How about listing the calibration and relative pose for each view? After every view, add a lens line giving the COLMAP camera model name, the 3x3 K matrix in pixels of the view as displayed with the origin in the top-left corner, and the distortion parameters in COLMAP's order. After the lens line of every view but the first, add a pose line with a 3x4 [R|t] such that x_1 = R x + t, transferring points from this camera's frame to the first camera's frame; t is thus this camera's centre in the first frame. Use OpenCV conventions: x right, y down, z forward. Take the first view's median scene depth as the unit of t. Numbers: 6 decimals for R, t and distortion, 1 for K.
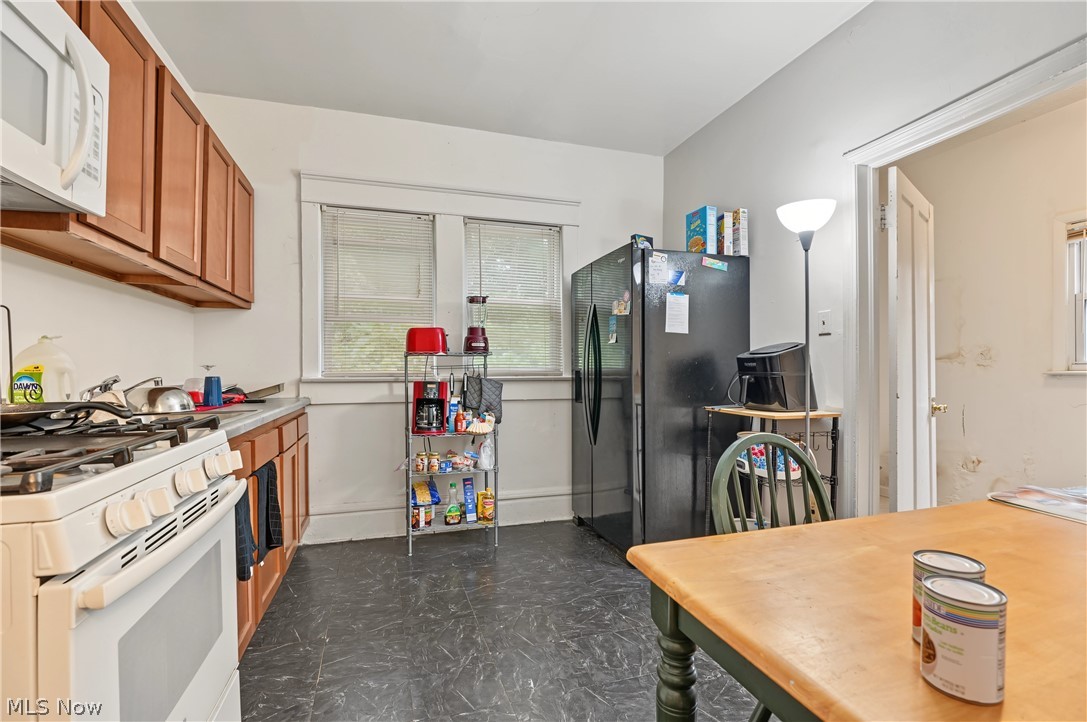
lens RADIAL K [[500.6, 0, 546.9], [0, 500.6, 365.7], [0, 0, 1]] dist [-0.005019, -0.000059]
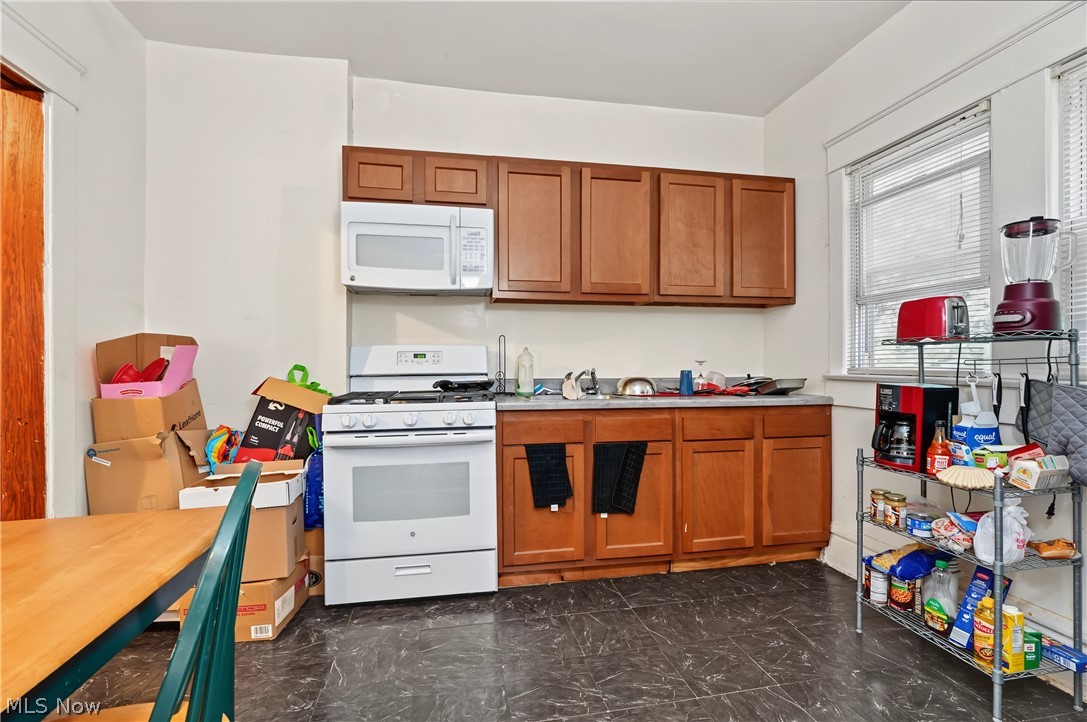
lens RADIAL K [[500.6, 0, 546.9], [0, 500.6, 365.7], [0, 0, 1]] dist [-0.005019, -0.000059]
pose [[-0.116846, 0.011129, -0.993088, 0.431760], [0.012240, 0.999877, 0.009765, -0.003967], [0.993075, -0.011015, -0.116968, 0.606206]]
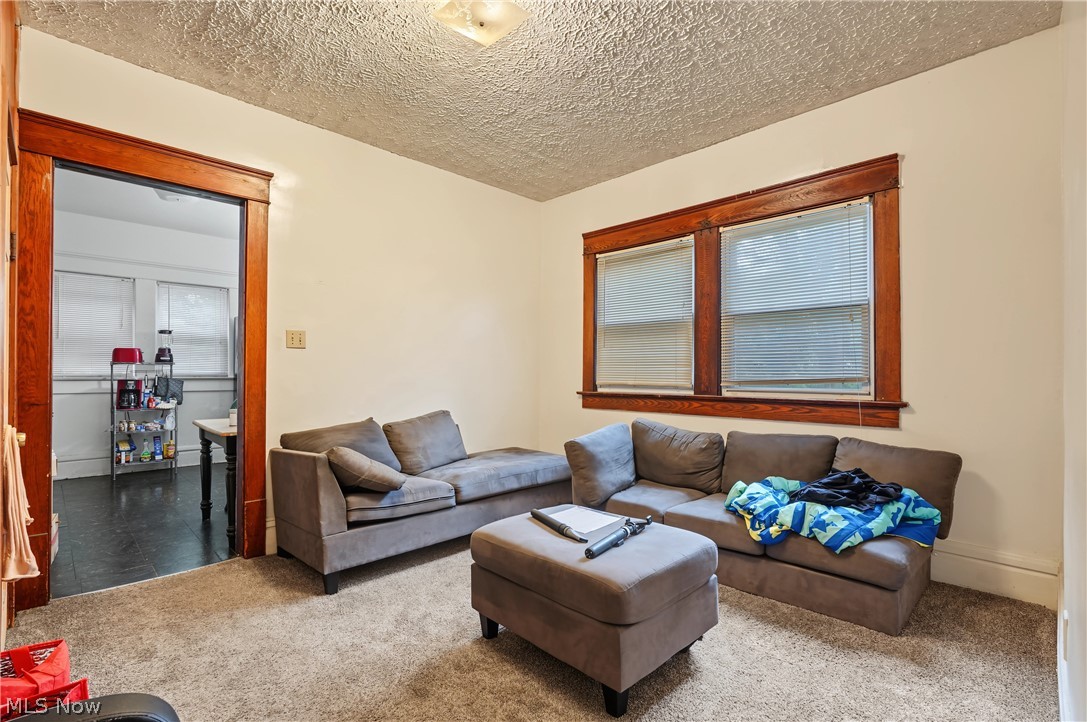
lens RADIAL K [[500.6, 0, 546.9], [0, 500.6, 365.7], [0, 0, 1]] dist [-0.005019, -0.000059]
pose [[0.893052, 0.008962, 0.449865, 0.268025], [-0.006806, 0.999956, -0.006410, -0.015330], [-0.449902, 0.002662, 0.893074, -1.146001]]
